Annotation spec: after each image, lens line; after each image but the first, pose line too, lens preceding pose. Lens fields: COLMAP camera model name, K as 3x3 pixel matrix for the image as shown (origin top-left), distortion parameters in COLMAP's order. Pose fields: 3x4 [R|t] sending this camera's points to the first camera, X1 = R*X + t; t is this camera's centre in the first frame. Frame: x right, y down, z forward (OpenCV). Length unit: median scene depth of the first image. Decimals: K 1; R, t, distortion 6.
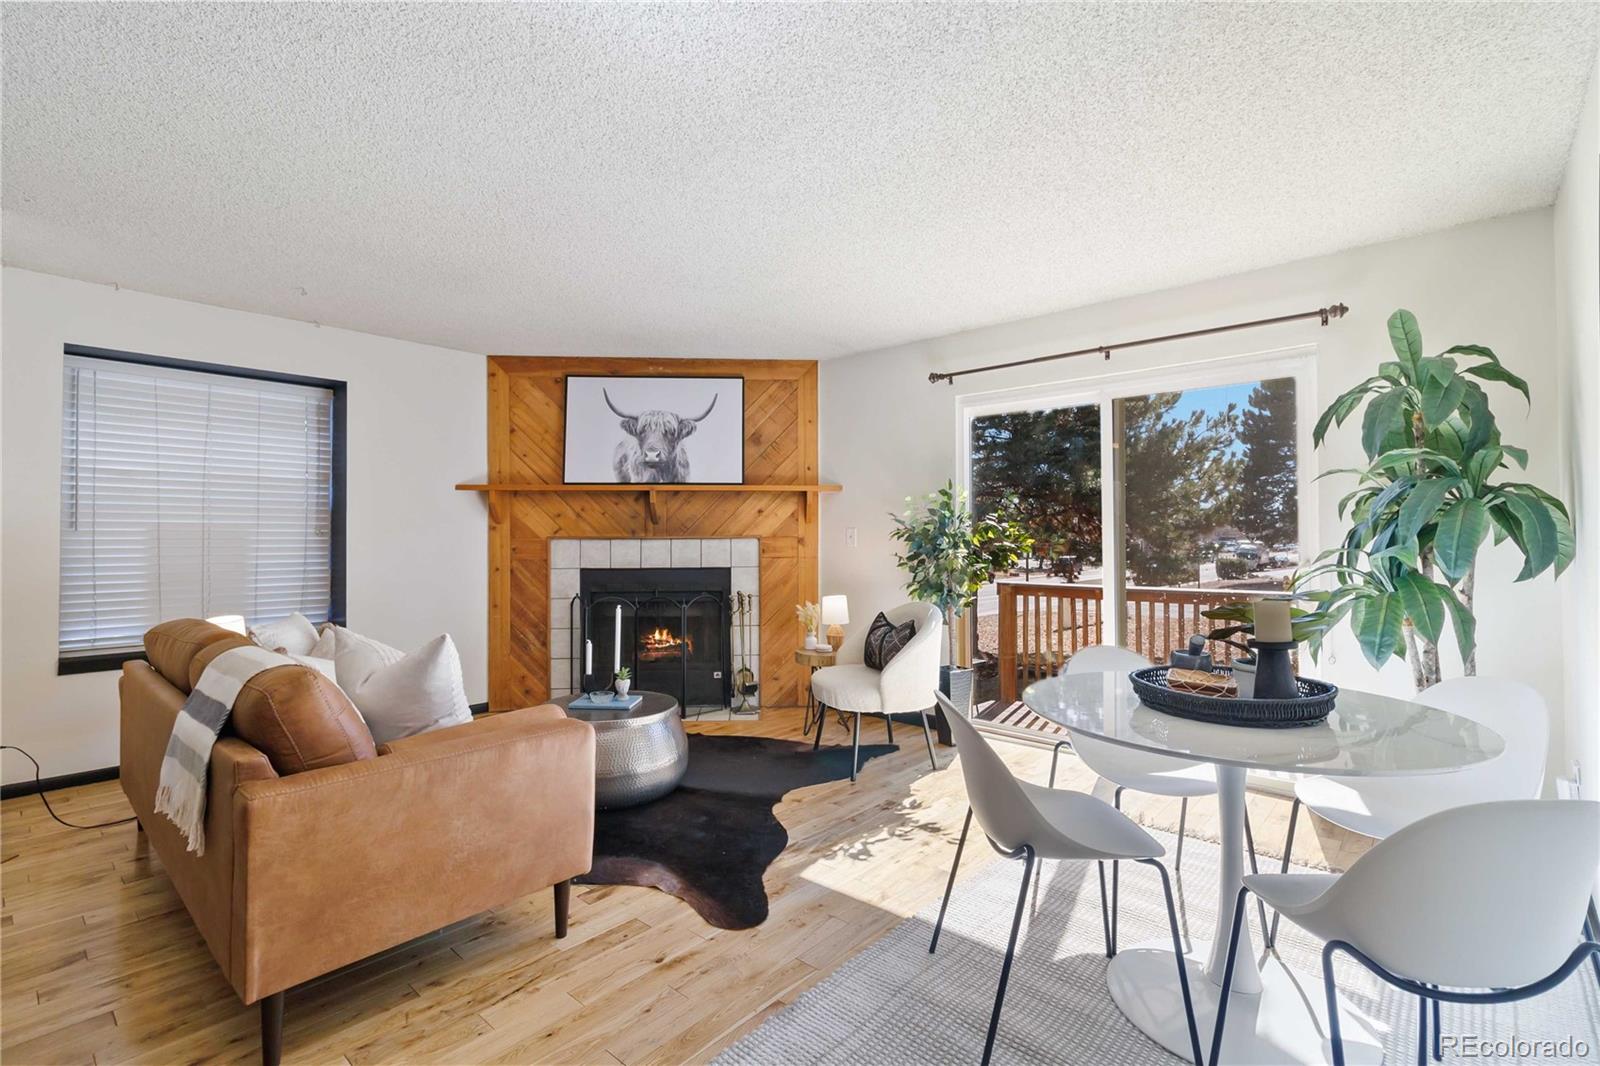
lens RADIAL K [[738.0, 0, 802.3], [0, 738.0, 511.2], [0, 0, 1]] dist [0.001363, -0.000102]
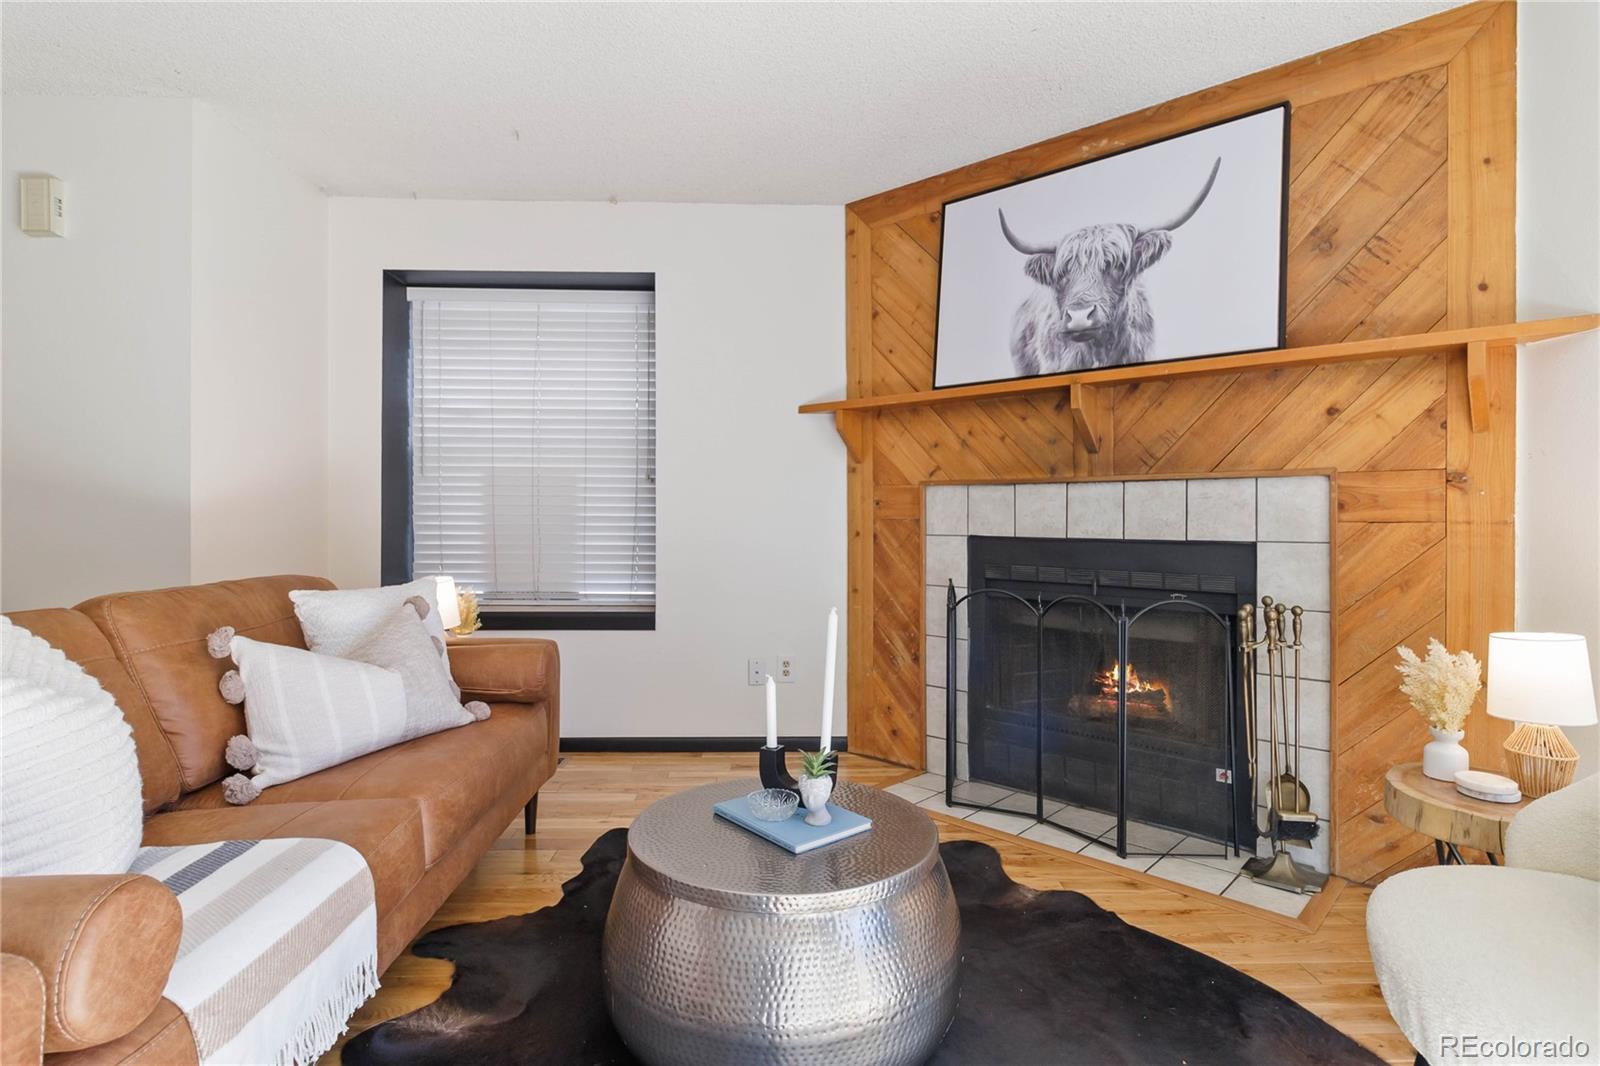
lens RADIAL K [[835.6, 0, 800.1], [0, 835.6, 509.9], [0, 0, 1]] dist [0.001724, -0.000125]
pose [[0.690489, 0.002583, -0.723339, 0.078721], [0.018838, 0.999590, 0.021552, 0.040956], [0.723098, -0.028508, 0.690157, 0.458160]]
